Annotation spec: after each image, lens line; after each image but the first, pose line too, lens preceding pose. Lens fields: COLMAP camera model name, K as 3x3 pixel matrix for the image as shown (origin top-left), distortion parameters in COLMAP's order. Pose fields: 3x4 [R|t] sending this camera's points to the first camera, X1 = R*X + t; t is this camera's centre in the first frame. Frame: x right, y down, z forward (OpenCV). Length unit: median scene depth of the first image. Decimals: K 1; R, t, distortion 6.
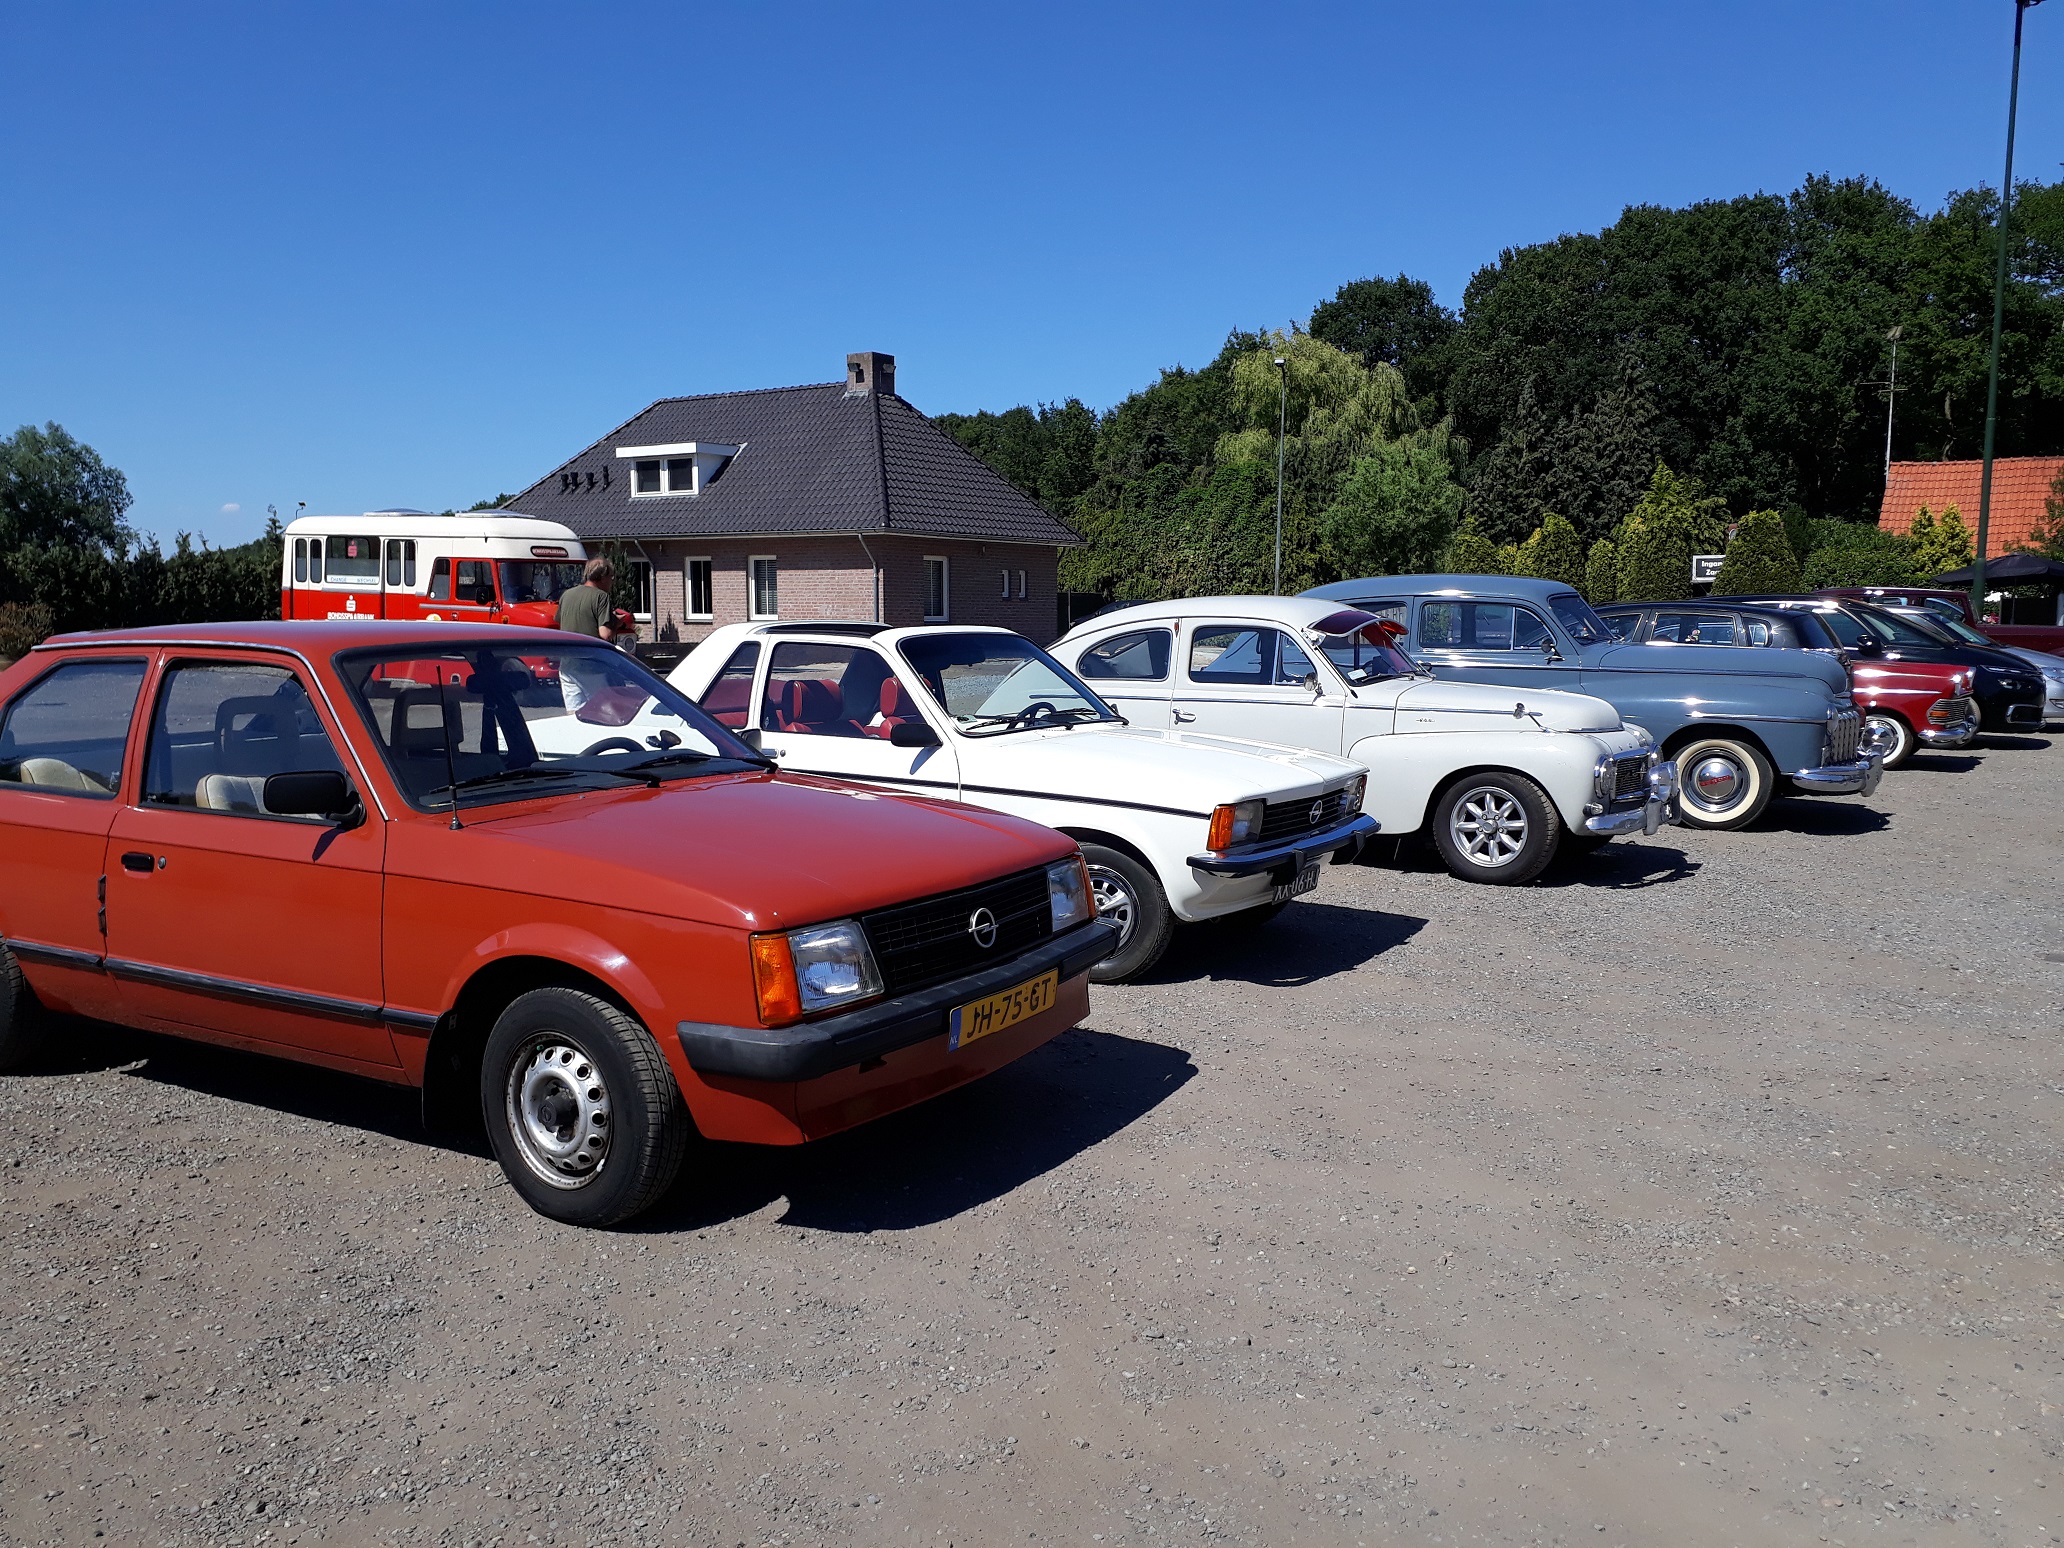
lens RADIAL K [[1610.0, 0, 1043.3], [0, 1610.0, 781.9], [0, 0, 1]] dist [0.042800, -0.073867]
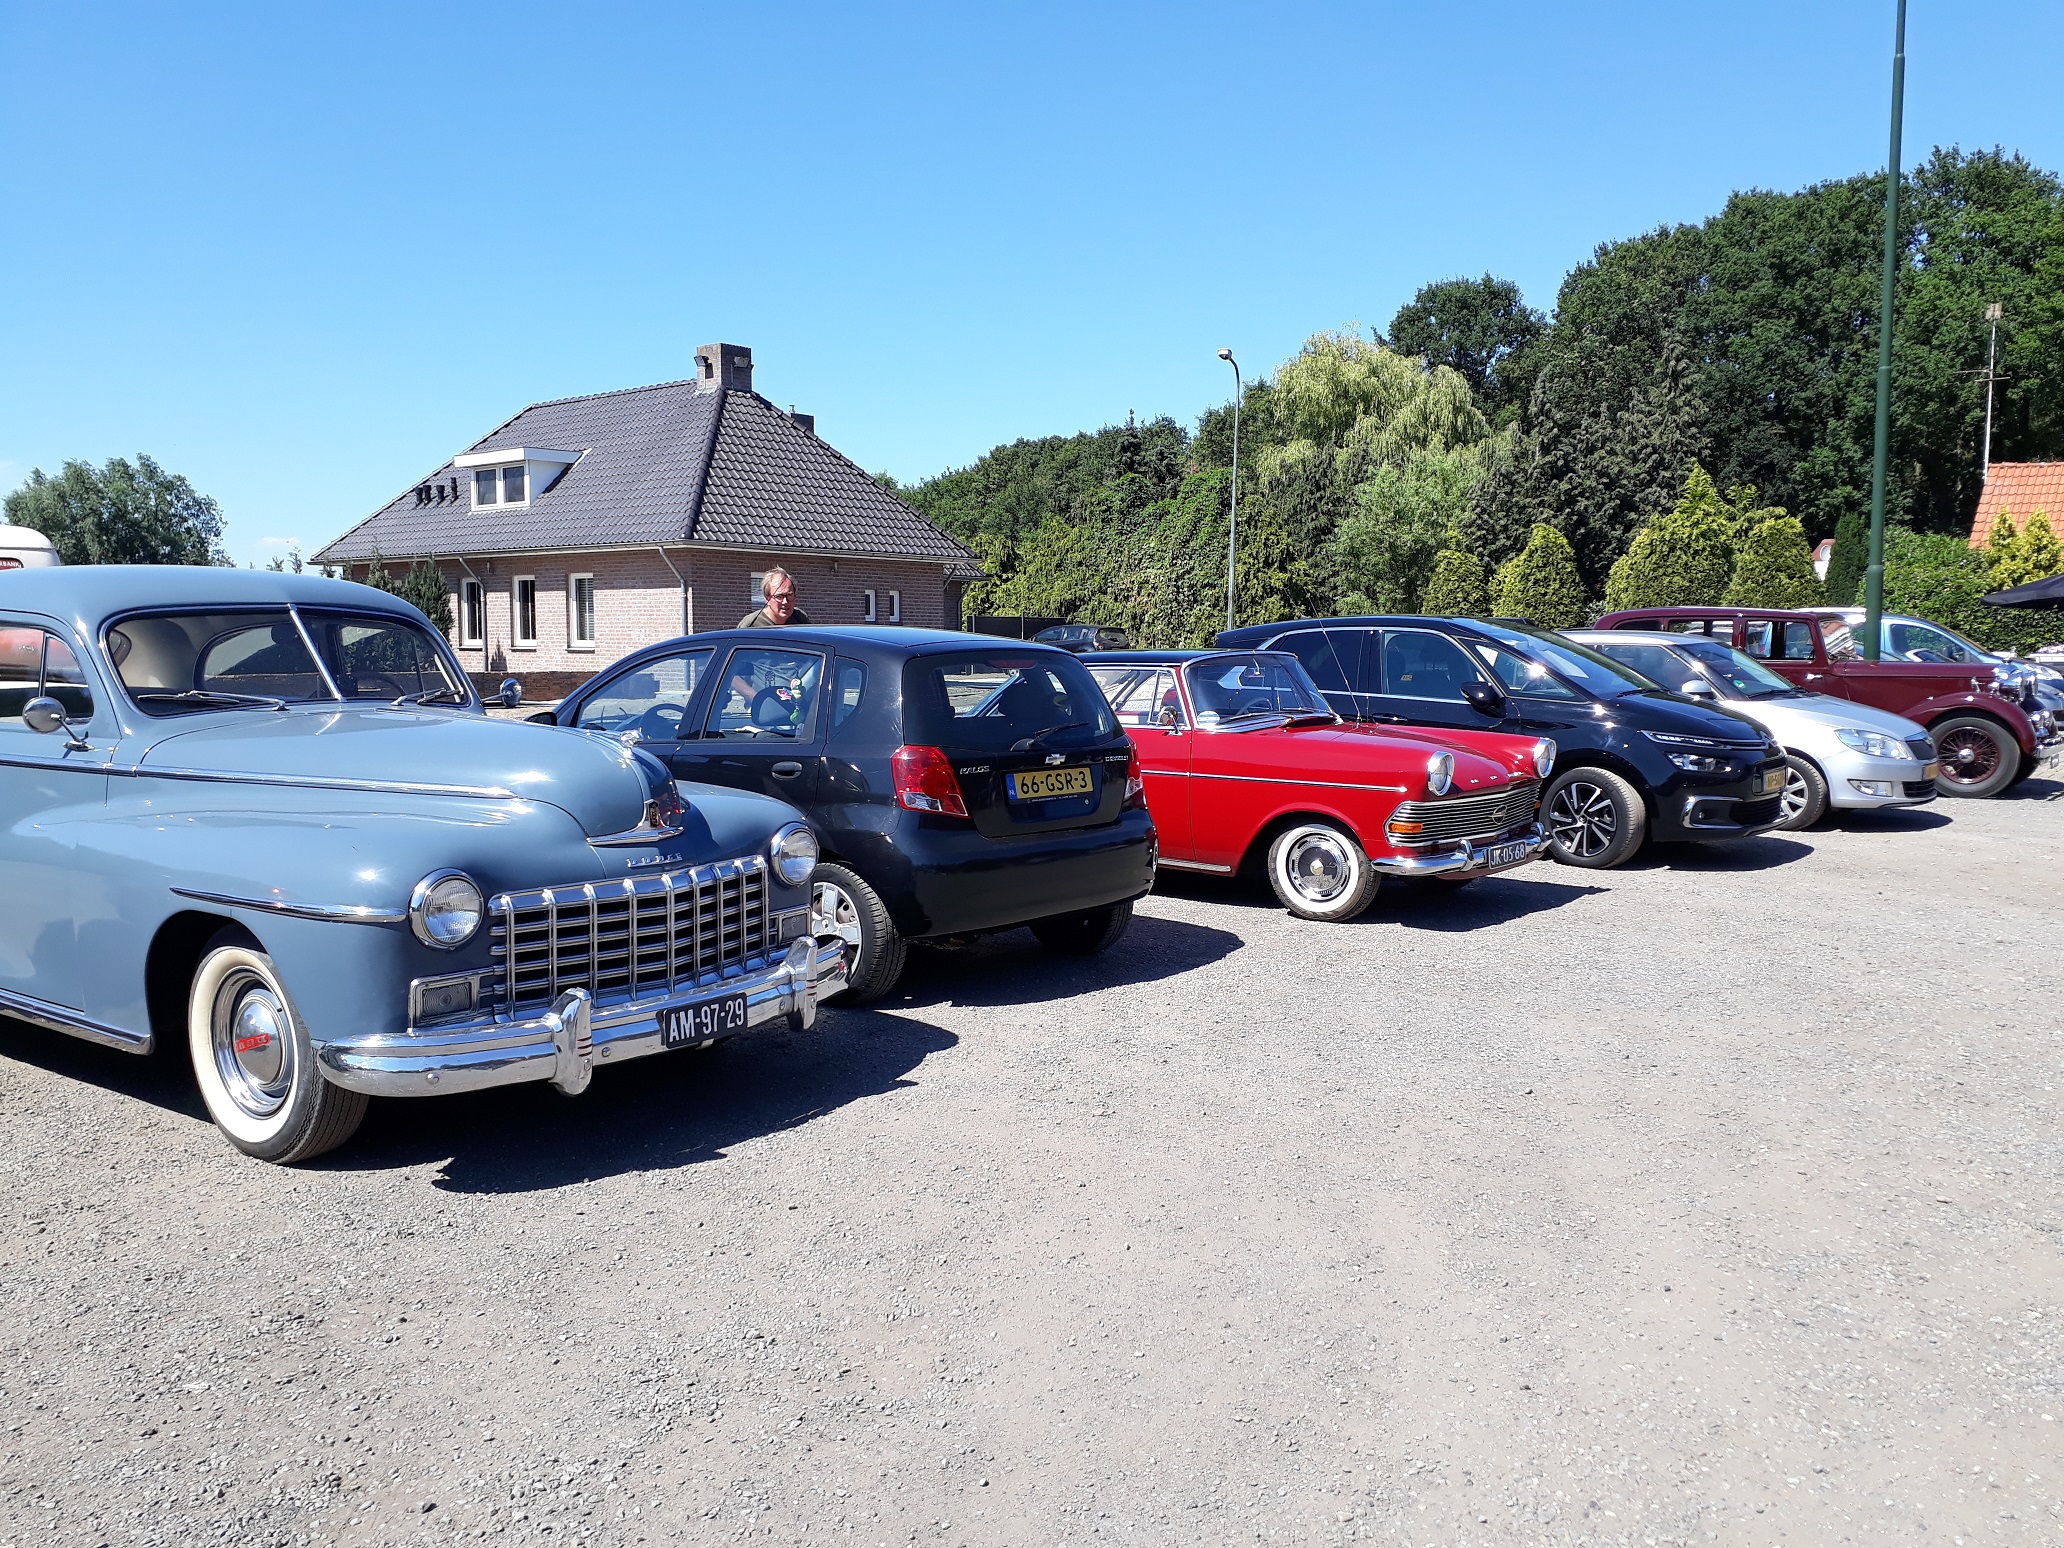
lens RADIAL K [[1610.0, 0, 1039.6], [0, 1610.0, 763.0], [0, 0, 1]] dist [0.042800, -0.073867]
pose [[0.993891, 0.010290, -0.109881, 0.102800], [-0.013444, 0.999518, -0.027999, -0.009640], [0.109540, 0.029305, 0.993550, 0.093643]]
